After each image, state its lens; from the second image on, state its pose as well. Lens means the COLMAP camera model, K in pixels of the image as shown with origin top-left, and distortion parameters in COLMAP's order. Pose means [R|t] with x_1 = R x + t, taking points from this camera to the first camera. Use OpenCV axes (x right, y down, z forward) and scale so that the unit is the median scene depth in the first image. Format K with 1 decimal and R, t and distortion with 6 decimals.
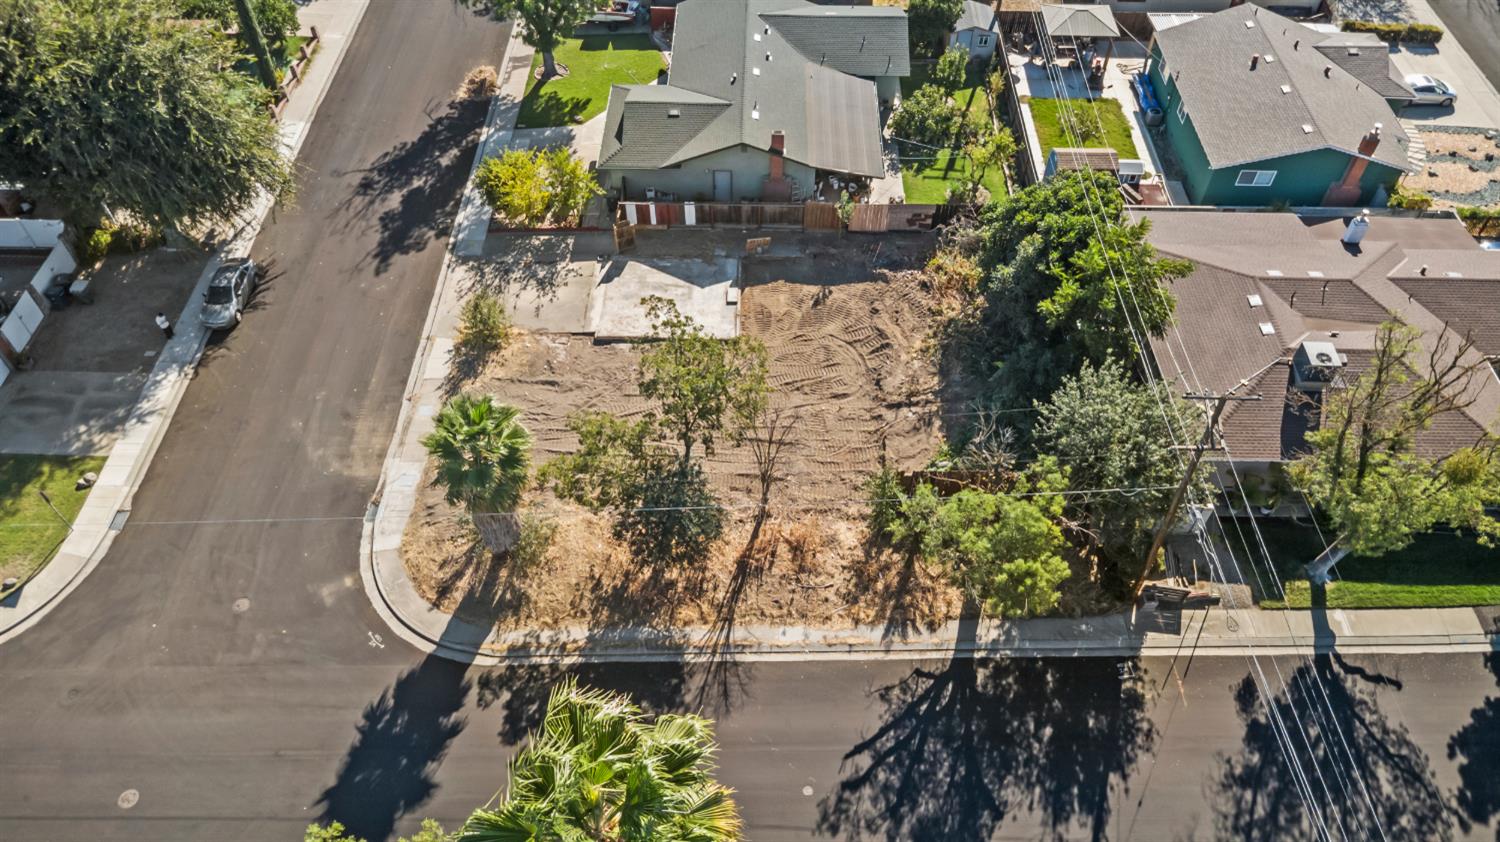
lens RADIAL K [[1037.9, 0, 753.3], [0, 1037.9, 424.3], [0, 0, 1]] dist [0.007759, 0.005339]
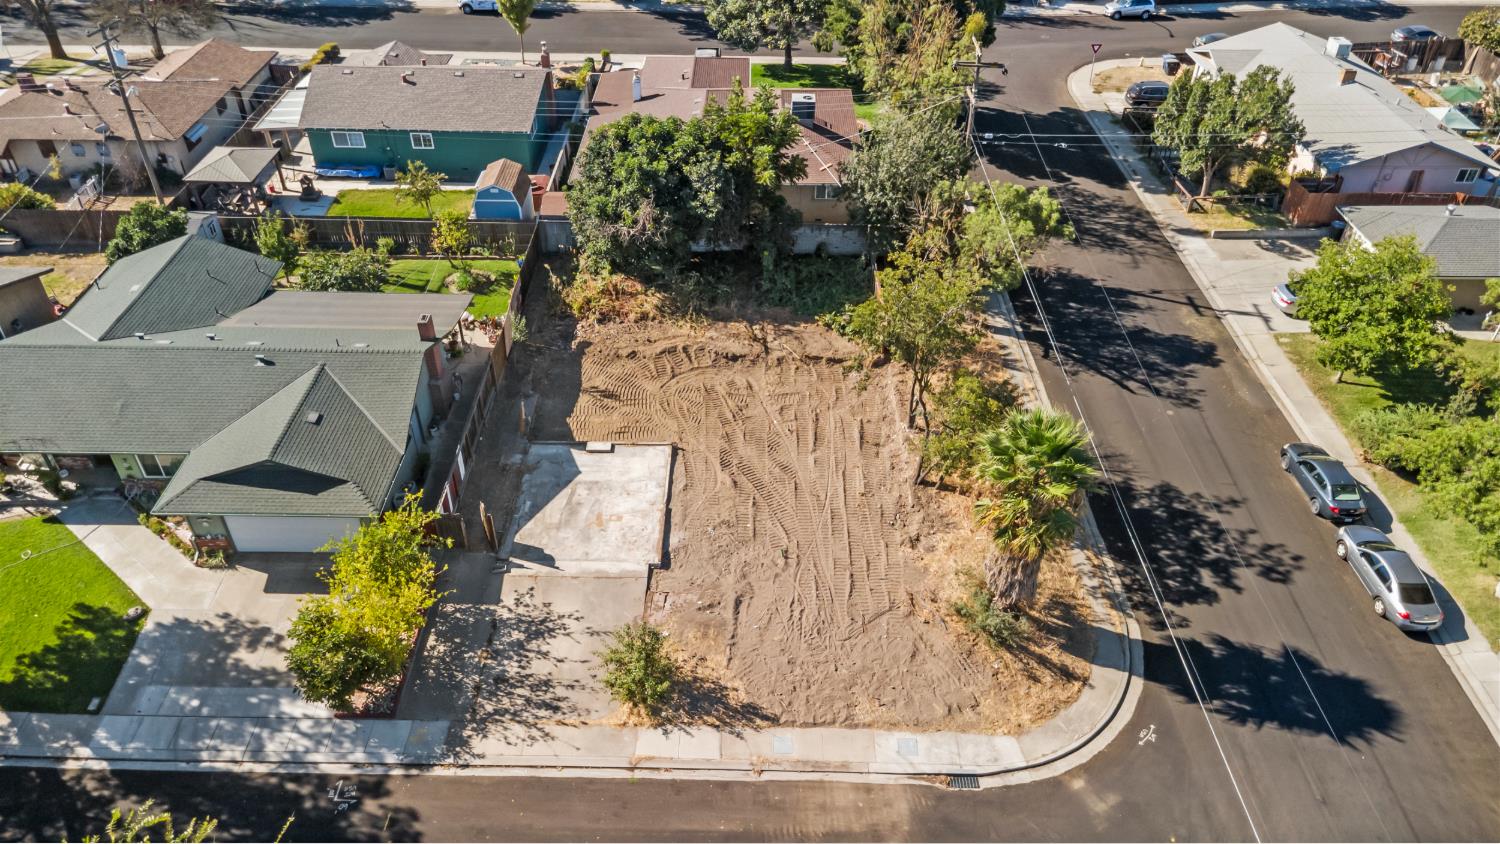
lens RADIAL K [[1068.5, 0, 750.0], [0, 1068.5, 422.0], [0, 0, 1]] dist [0.011584, -0.004355]
pose [[-0.009021, -0.624384, 0.781065, -0.741057], [0.757820, 0.505341, 0.412722, -0.433919], [-0.652401, 0.595630, 0.468612, 0.560449]]
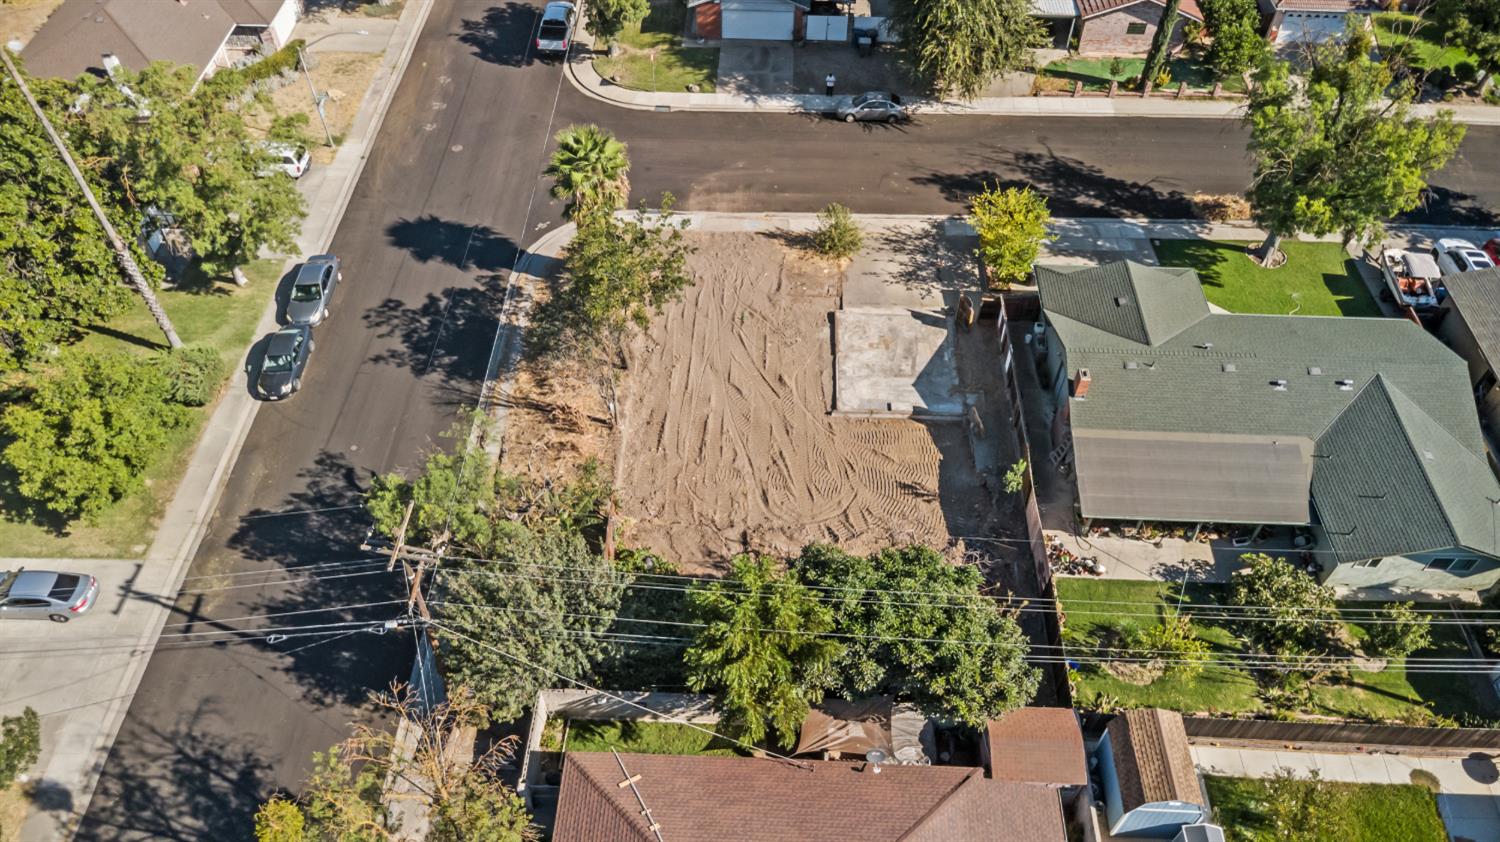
lens RADIAL K [[1068.5, 0, 750.0], [0, 1068.5, 421.0], [0, 0, 1]] dist [0.011584, -0.004355]
pose [[-0.023861, 0.744748, -0.666920, 0.692934], [-0.771232, 0.410760, 0.486289, -0.527115], [0.636106, 0.525953, 0.564572, 0.417753]]
